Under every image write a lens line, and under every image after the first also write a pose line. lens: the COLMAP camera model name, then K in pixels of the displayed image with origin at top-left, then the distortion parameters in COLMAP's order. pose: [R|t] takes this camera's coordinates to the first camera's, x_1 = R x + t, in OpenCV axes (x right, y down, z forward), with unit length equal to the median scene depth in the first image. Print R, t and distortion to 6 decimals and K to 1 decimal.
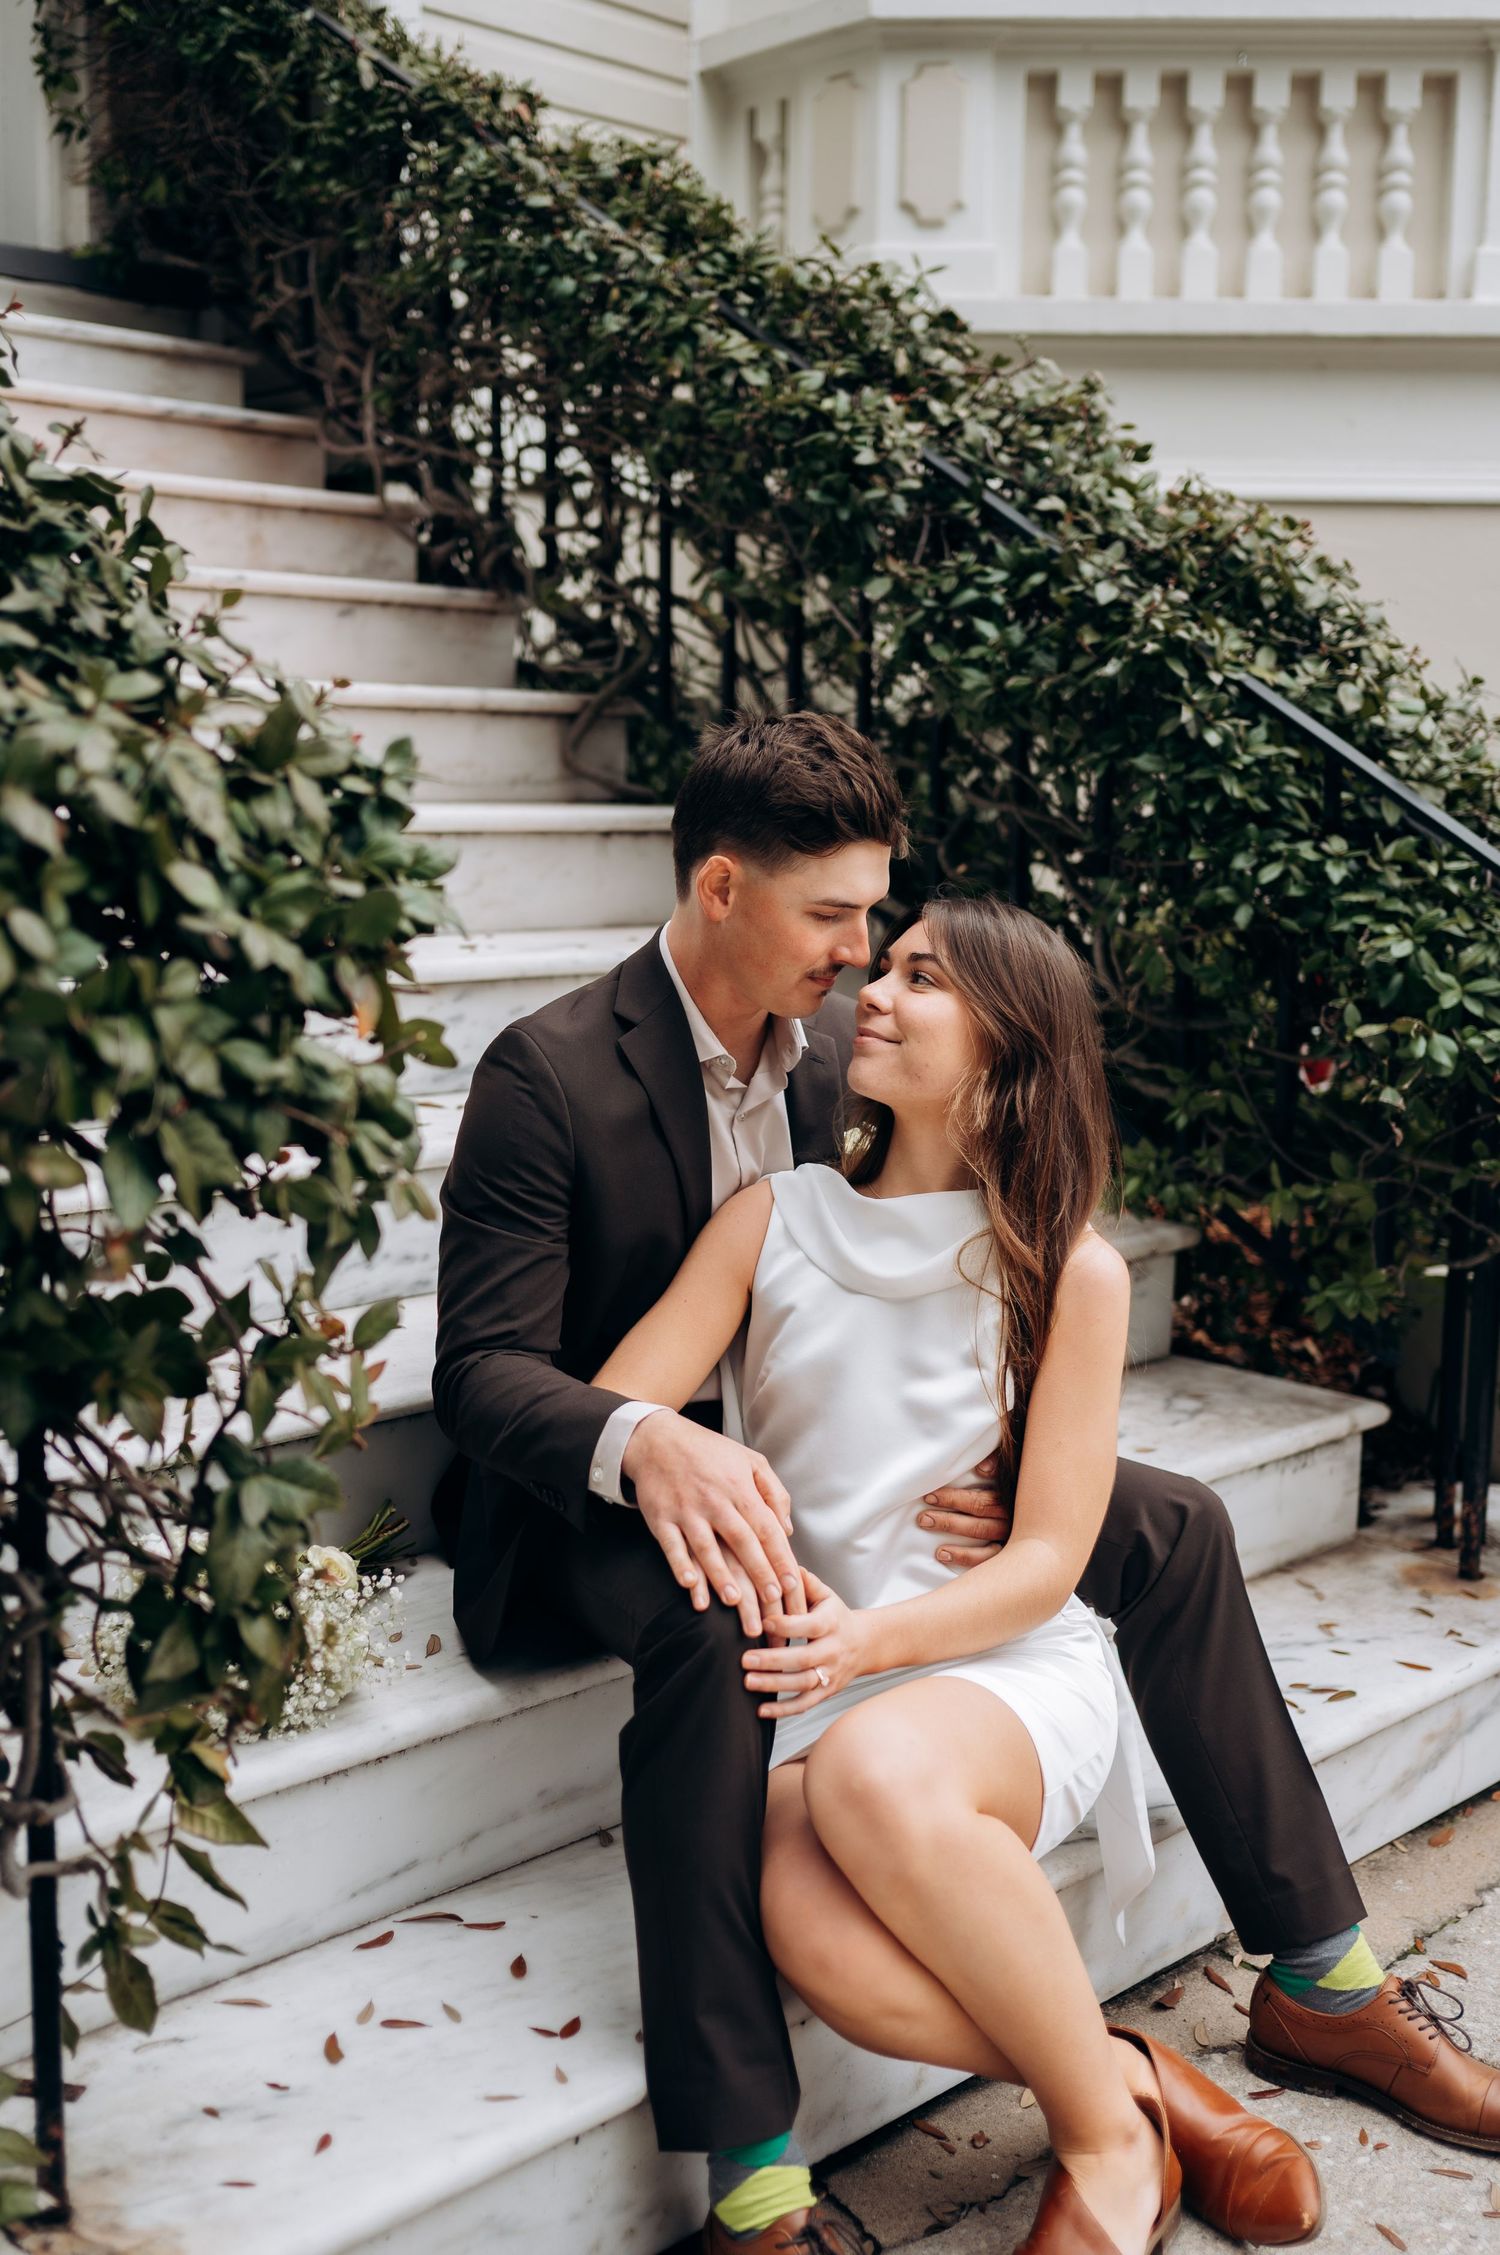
lens RADIAL K [[2397.8, 0, 747.9], [0, 2397.8, 1079.7], [0, 0, 1]] dist [-0.001089, 0.005845]
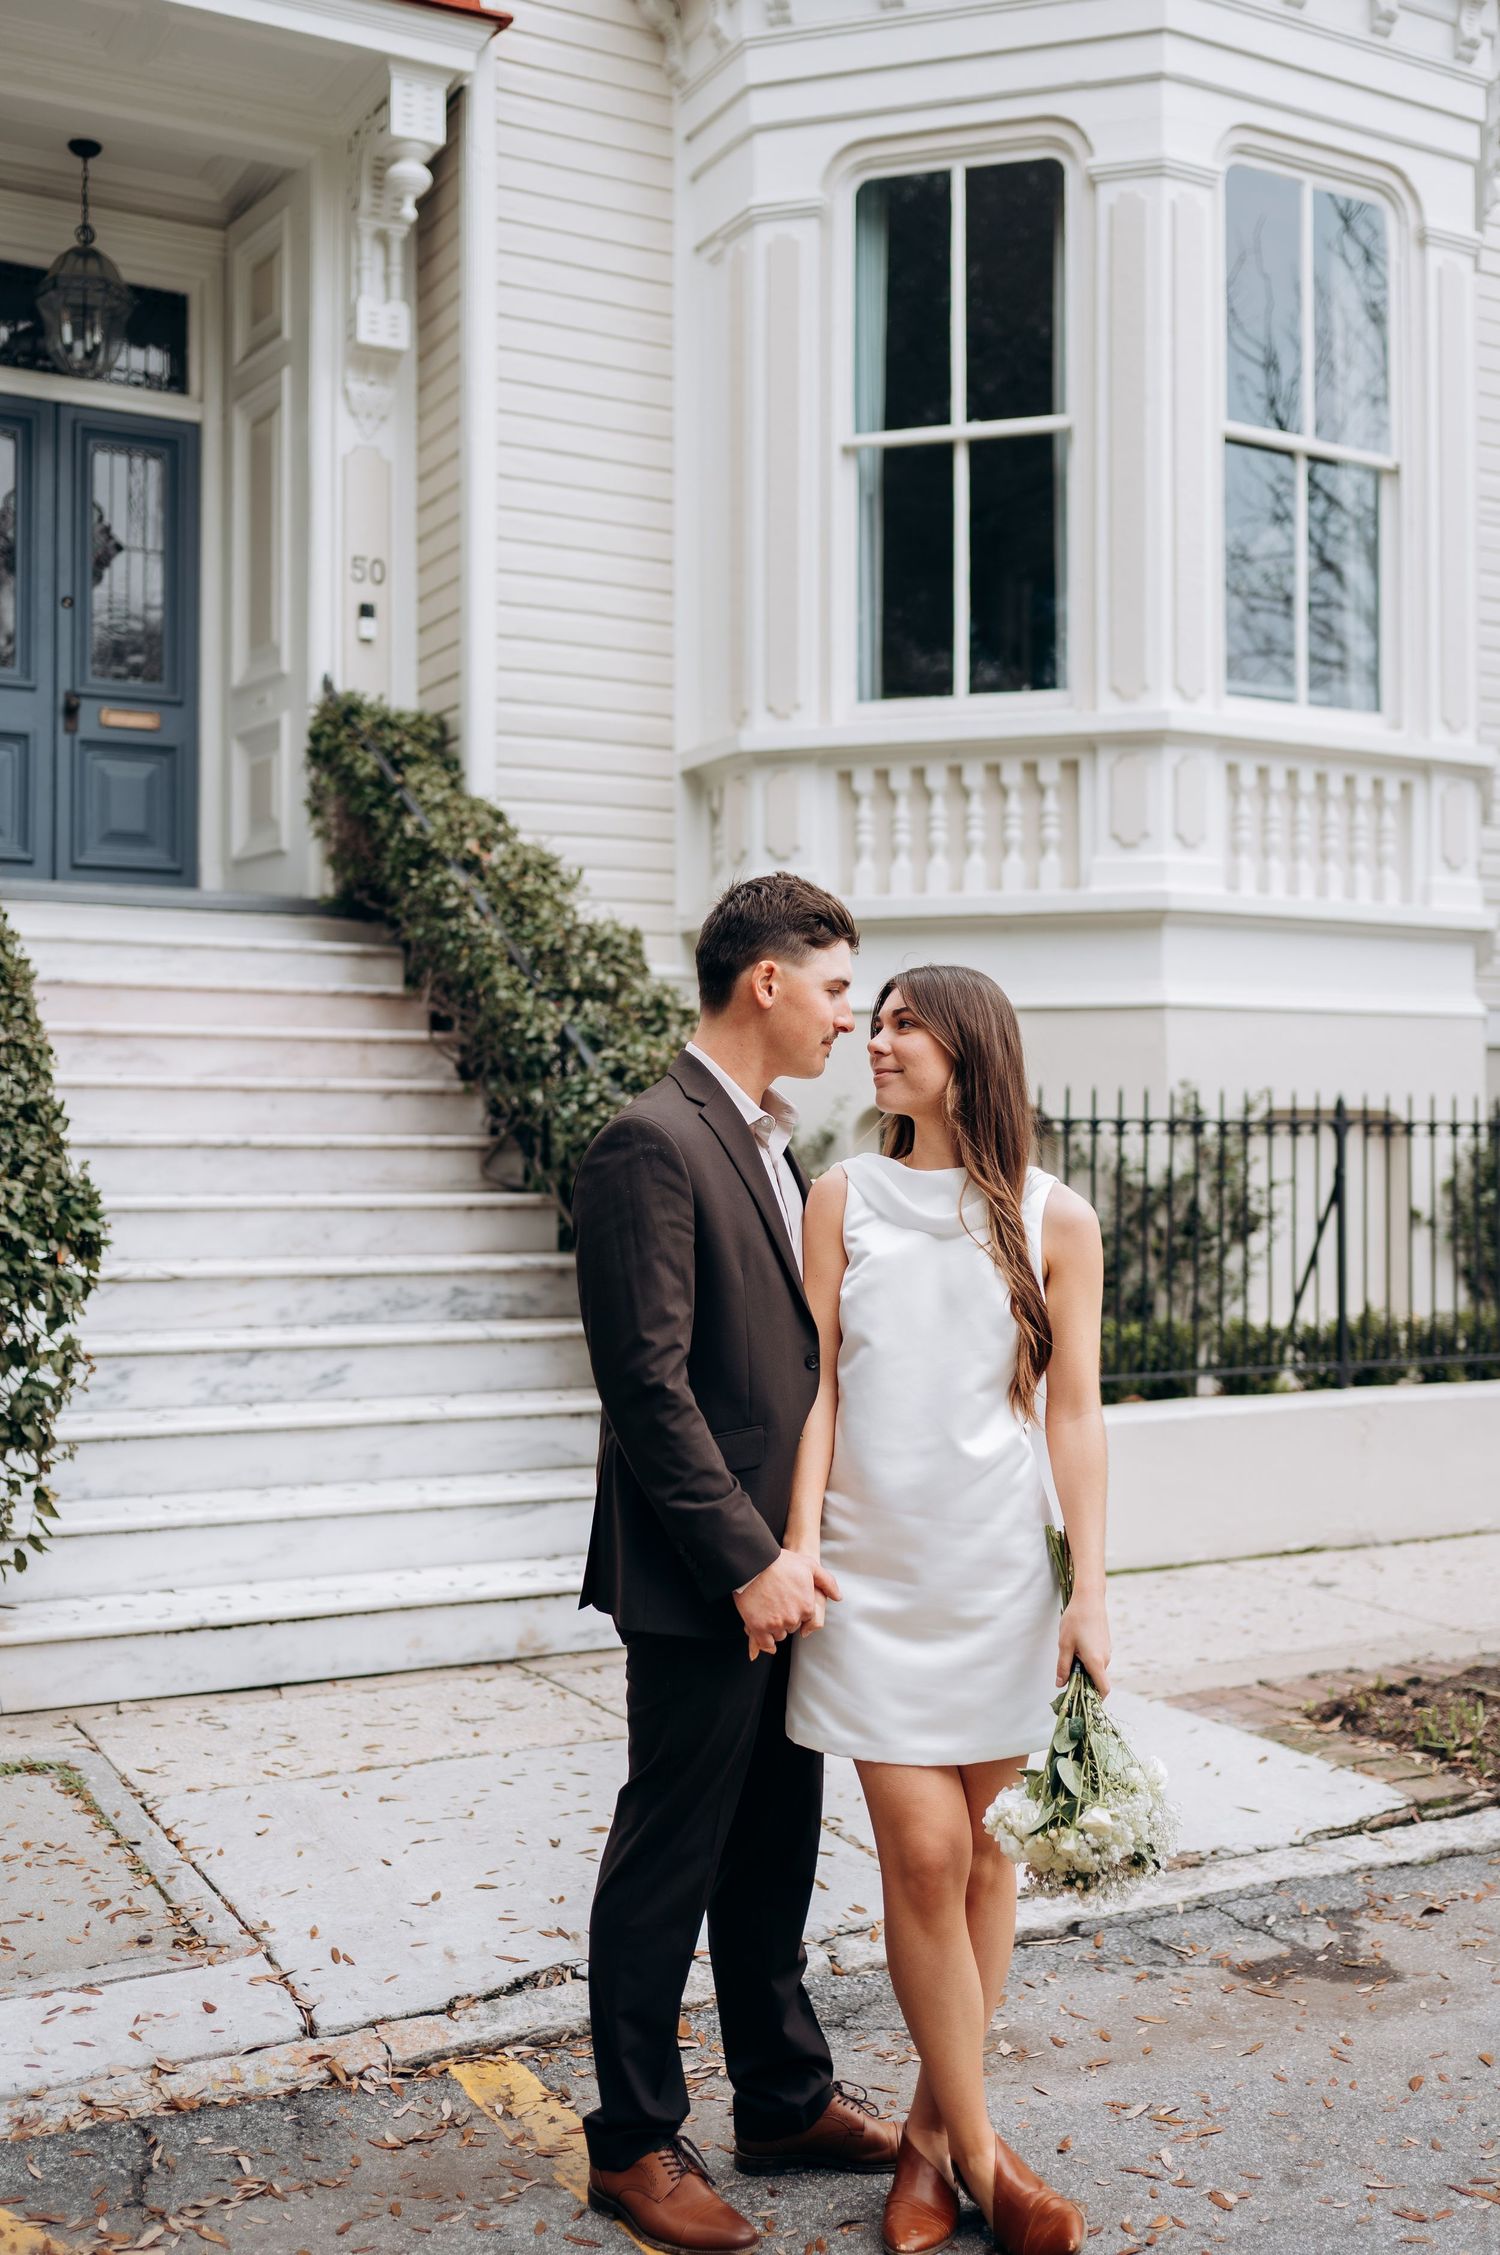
lens RADIAL K [[2288.7, 0, 716.0], [0, 2288.7, 1156.5], [0, 0, 1]] dist [-0.015808, 0.030371]
pose [[0.960921, -0.013187, -0.276509, 0.503415], [-0.022323, 0.991920, -0.124884, 0.067233], [0.275921, 0.126177, 0.952863, -0.585610]]
